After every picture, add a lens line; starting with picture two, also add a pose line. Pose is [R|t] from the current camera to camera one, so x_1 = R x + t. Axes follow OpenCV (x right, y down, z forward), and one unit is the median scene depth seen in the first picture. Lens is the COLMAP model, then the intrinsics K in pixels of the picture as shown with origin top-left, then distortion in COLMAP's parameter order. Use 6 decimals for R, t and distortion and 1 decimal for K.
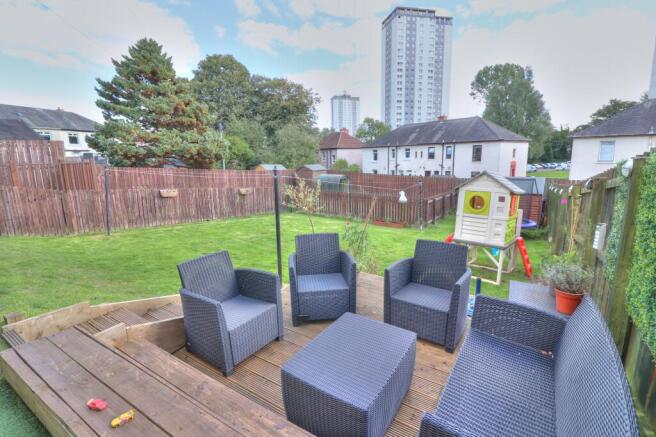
lens RADIAL K [[307.1, 0, 329.9], [0, 307.1, 215.8], [0, 0, 1]] dist [-0.004431, -0.009622]
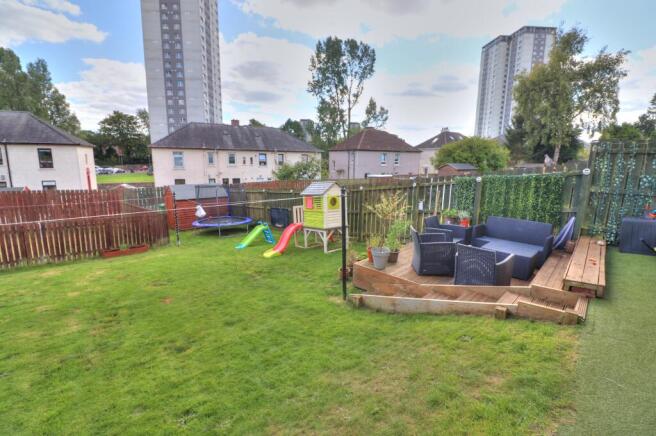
lens RADIAL K [[307.1, 0, 322.4], [0, 307.1, 218.5], [0, 0, 1]] dist [-0.004431, -0.009622]
pose [[0.199235, -0.158373, 0.967069, -0.171234], [0.166157, 0.978025, 0.125936, -0.023851], [-0.965762, 0.135594, 0.221172, 0.118593]]
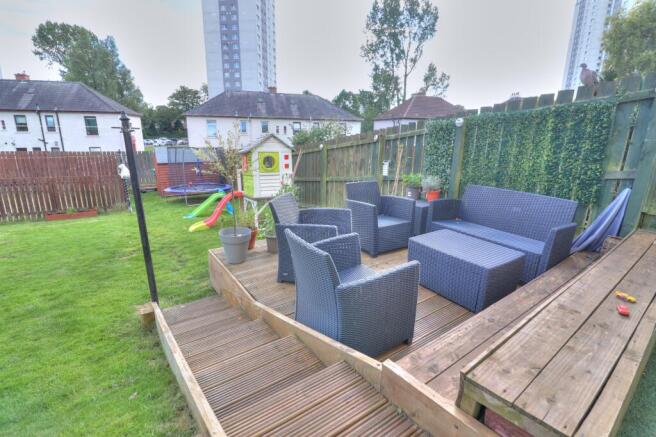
lens RADIAL K [[307.1, 0, 316.7], [0, 307.1, 215.8], [0, 0, 1]] dist [-0.004431, -0.009622]
pose [[0.390252, -0.211383, 0.896114, -0.095952], [0.148667, 0.974983, 0.165243, -0.001807], [-0.908626, 0.068736, 0.411915, 0.070444]]
